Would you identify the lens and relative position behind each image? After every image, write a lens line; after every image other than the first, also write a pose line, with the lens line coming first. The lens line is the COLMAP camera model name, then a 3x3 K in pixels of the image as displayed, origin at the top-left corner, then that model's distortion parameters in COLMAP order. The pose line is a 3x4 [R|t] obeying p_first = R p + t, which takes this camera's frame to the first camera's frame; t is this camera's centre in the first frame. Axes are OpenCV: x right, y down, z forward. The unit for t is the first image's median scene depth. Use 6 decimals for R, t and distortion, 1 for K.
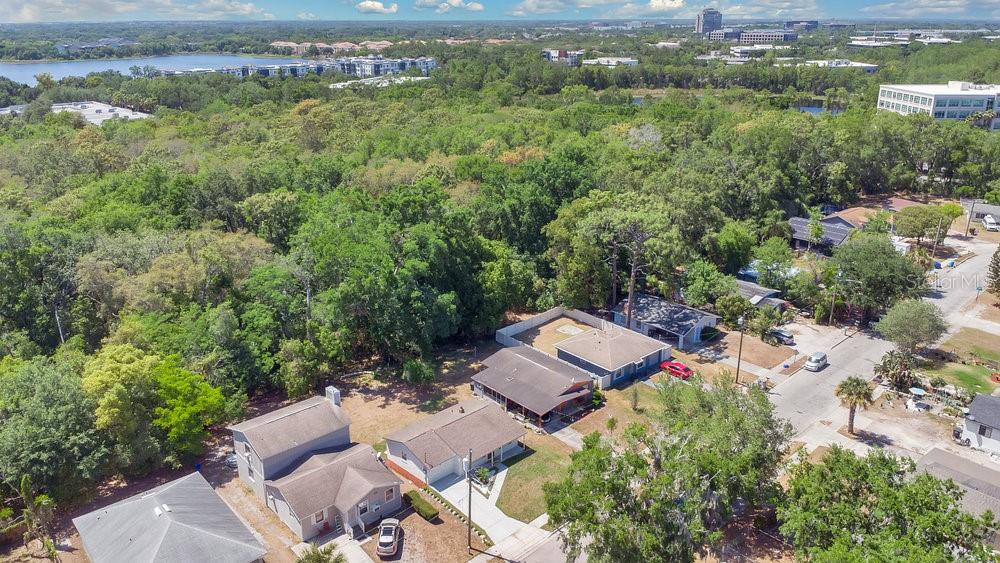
lens RADIAL K [[735.1, 0, 503.8], [0, 735.1, 281.9], [0, 0, 1]] dist [0.033284, -0.034115]
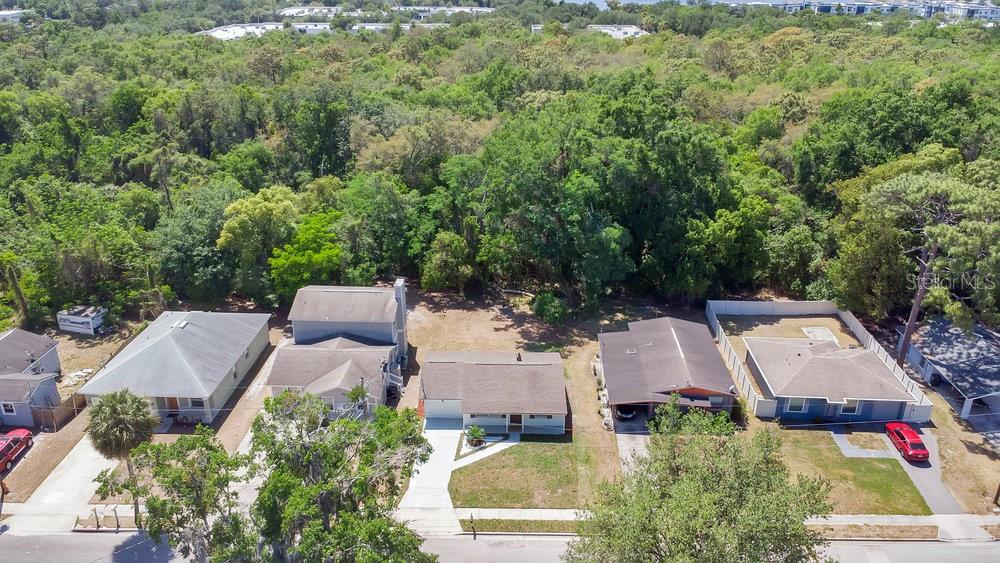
lens RADIAL K [[735.1, 0, 500.7], [0, 735.1, 278.9], [0, 0, 1]] dist [0.033284, -0.034115]
pose [[0.717576, 0.282294, -0.636706, 0.360783], [-0.241730, 0.958294, 0.152442, -0.022258], [0.653185, 0.044522, 0.755888, 0.322131]]
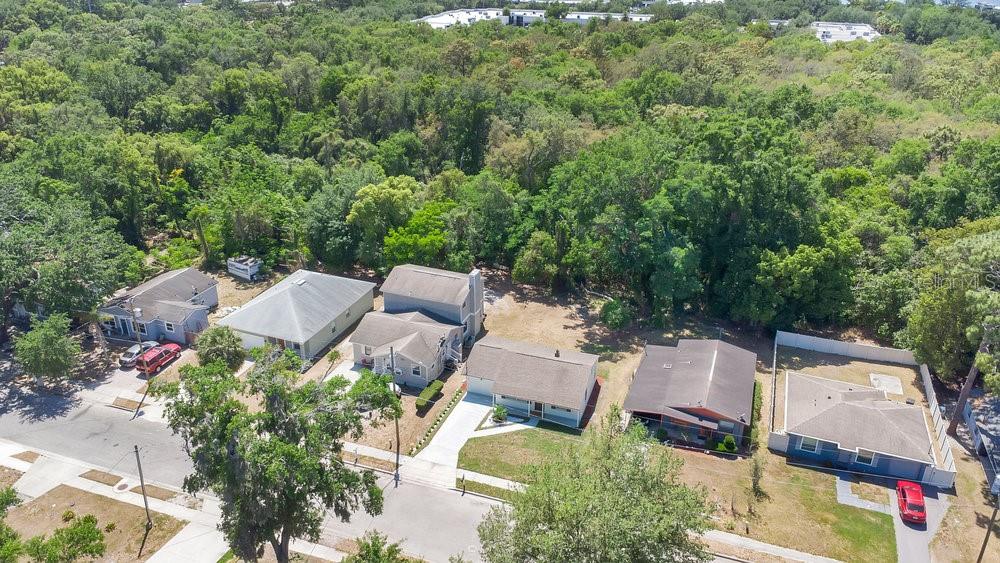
lens RADIAL K [[735.1, 0, 498.6], [0, 735.1, 280.5], [0, 0, 1]] dist [0.033284, -0.034115]
pose [[0.467434, 0.383074, -0.796718, 0.513280], [-0.314290, 0.914369, 0.255249, -0.099556], [0.826273, 0.131089, 0.547803, 0.374546]]
